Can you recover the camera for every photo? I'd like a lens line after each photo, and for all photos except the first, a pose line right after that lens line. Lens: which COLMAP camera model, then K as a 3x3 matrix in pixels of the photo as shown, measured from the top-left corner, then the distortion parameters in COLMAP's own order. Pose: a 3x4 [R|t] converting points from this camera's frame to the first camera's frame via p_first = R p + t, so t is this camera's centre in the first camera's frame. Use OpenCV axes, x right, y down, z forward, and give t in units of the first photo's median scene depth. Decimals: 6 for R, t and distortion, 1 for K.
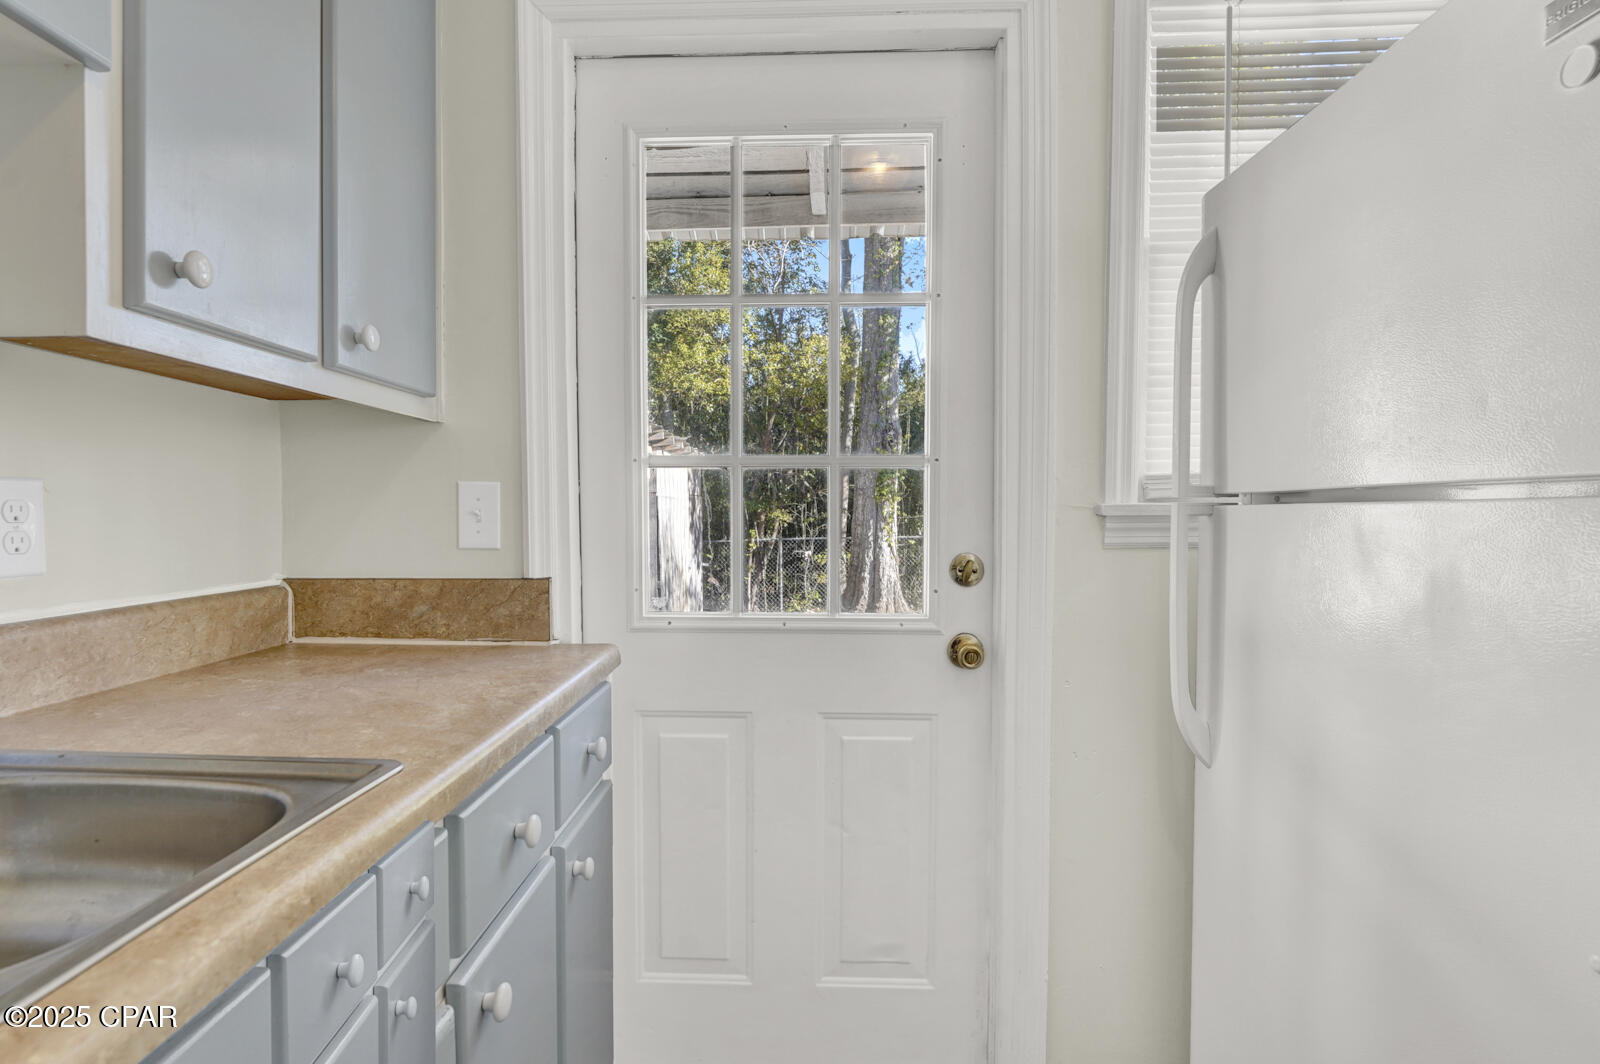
lens RADIAL K [[794.4, 0, 796.3], [0, 794.4, 535.5], [0, 0, 1]] dist [-0.001557, -0.000081]
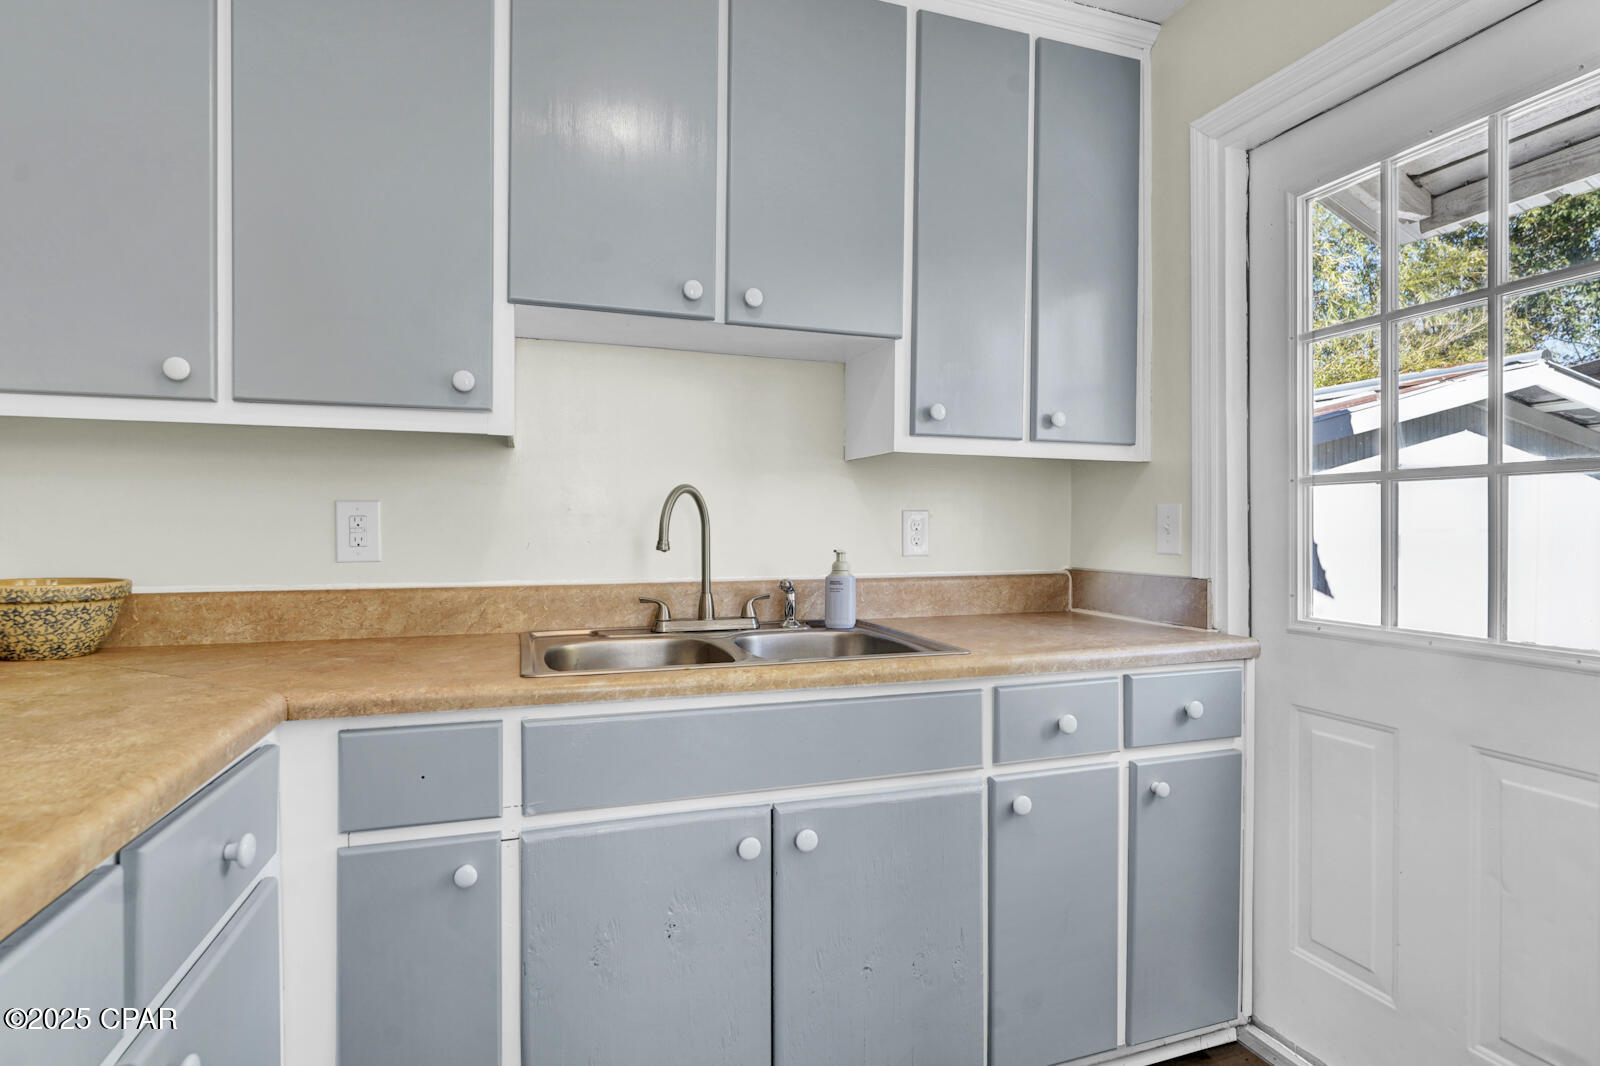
lens RADIAL K [[787.1, 0, 799.8], [0, 787.1, 530.0], [0, 0, 1]] dist [0.000223, -0.000005]
pose [[0.357516, 0.000533, -0.933907, 0.621275], [-0.027924, 0.999559, -0.010120, 0.007356], [0.933489, 0.029696, 0.357374, -0.049505]]
